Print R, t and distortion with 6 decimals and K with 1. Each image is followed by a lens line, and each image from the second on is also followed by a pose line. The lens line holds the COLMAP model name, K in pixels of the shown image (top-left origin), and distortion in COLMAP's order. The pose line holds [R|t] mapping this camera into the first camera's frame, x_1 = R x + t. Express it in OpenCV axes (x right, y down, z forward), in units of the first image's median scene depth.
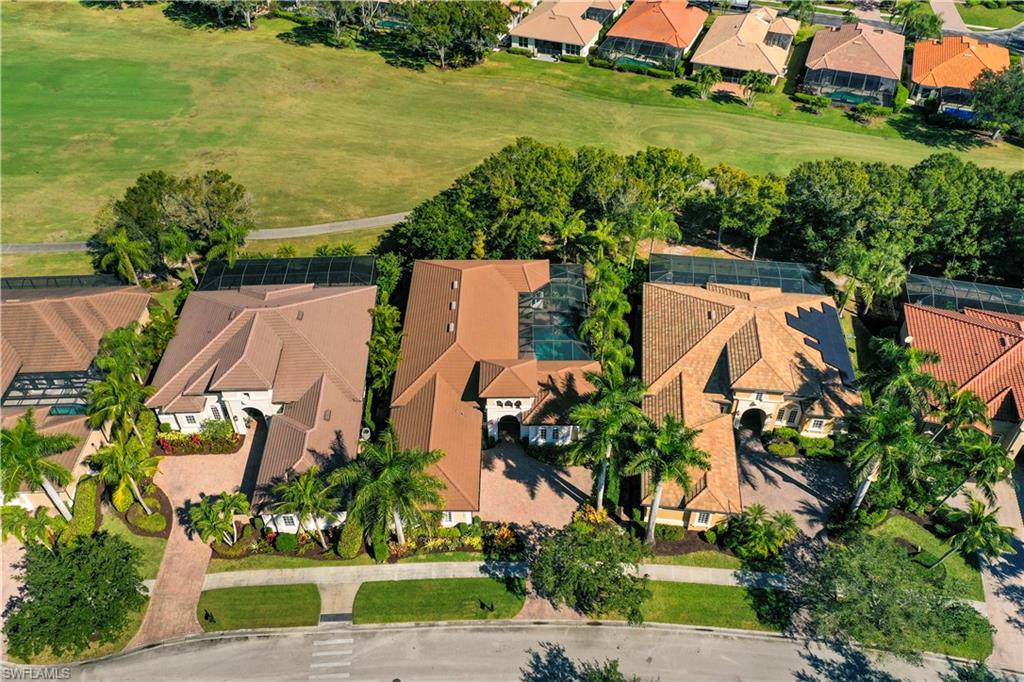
lens RADIAL K [[810.3, 0, 510.1], [0, 810.3, 341.2], [0, 0, 1]] dist [0.004068, -0.011202]
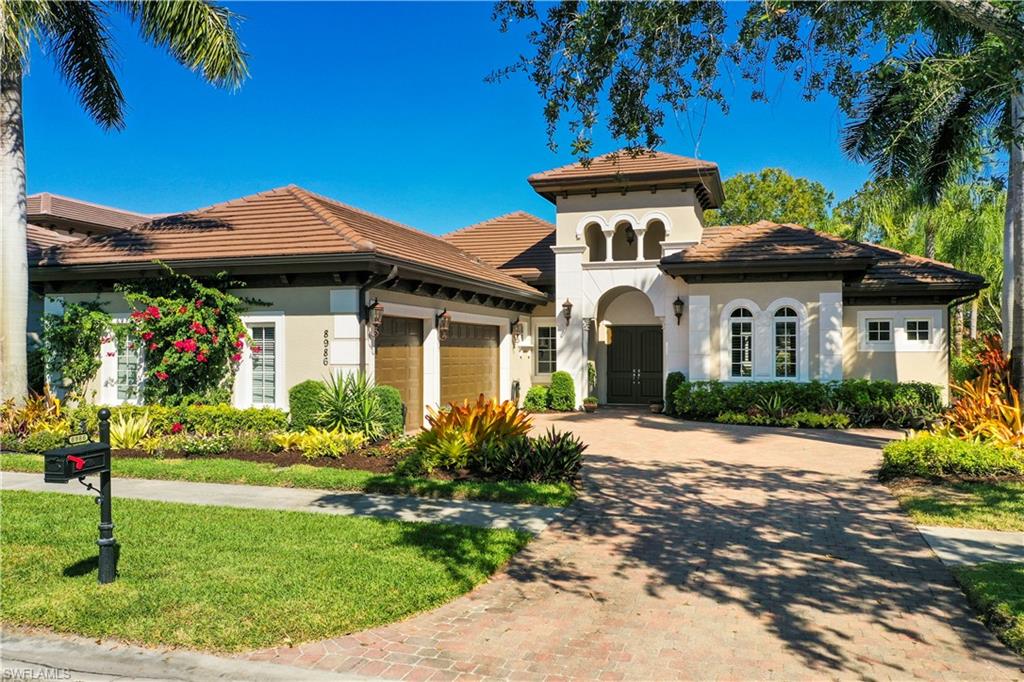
lens RADIAL K [[810.3, 0, 512.2], [0, 810.3, 347.7], [0, 0, 1]] dist [0.004068, -0.011202]
pose [[0.955073, 0.003343, -0.296350, 0.050603], [-0.199305, 0.747304, -0.633888, 0.320903], [0.219345, 0.664473, 0.714397, 0.806849]]
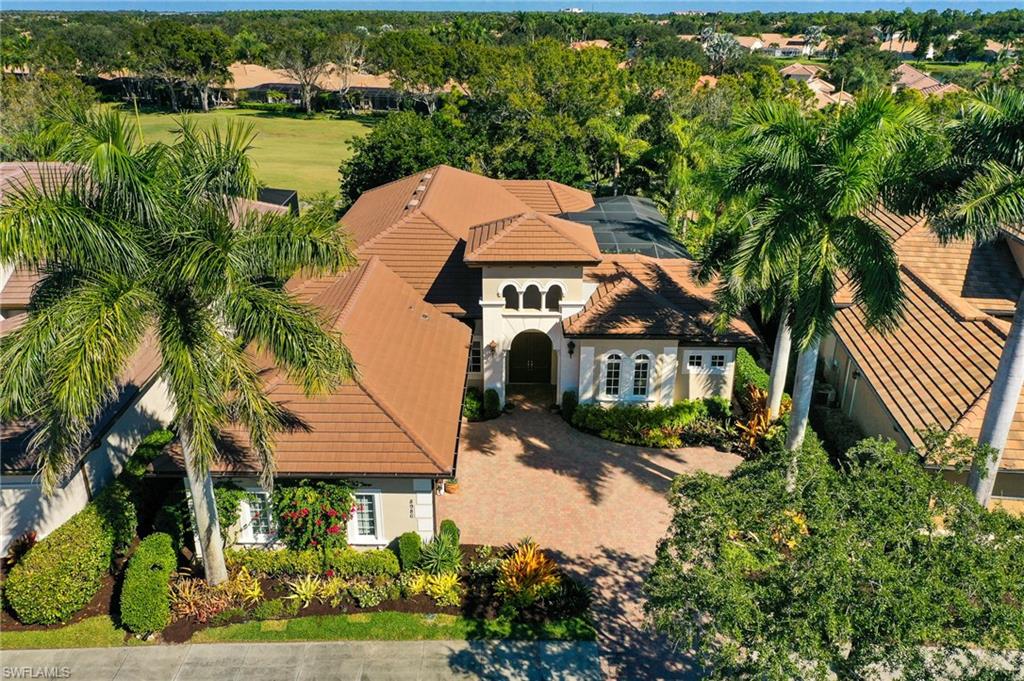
lens RADIAL K [[810.3, 0, 512.4], [0, 810.3, 338.0], [0, 0, 1]] dist [0.004068, -0.011202]
pose [[0.999921, 0.009957, 0.007615, -0.015771], [-0.006872, 0.943503, -0.331294, 0.245346], [-0.010484, 0.331216, 0.943497, 0.608416]]
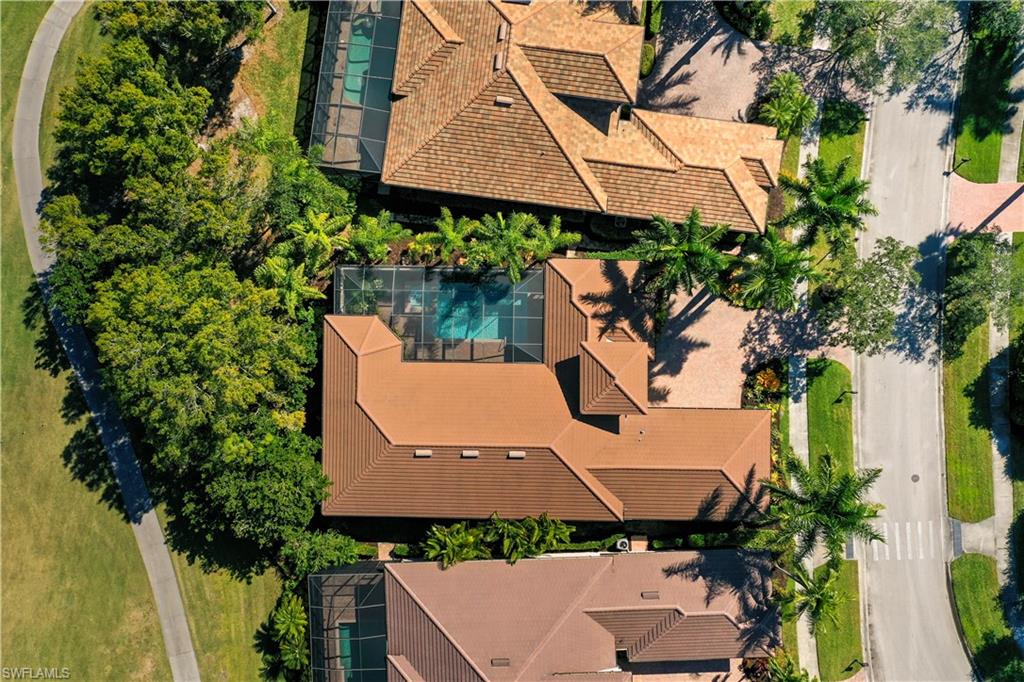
lens RADIAL K [[810.3, 0, 523.0], [0, 810.3, 294.3], [0, 0, 1]] dist [0.004068, -0.011202]
pose [[0.011696, -0.999814, 0.015331, 0.068859], [0.675357, 0.019205, 0.737240, -0.612552], [-0.737398, 0.001731, 0.675456, 0.535030]]
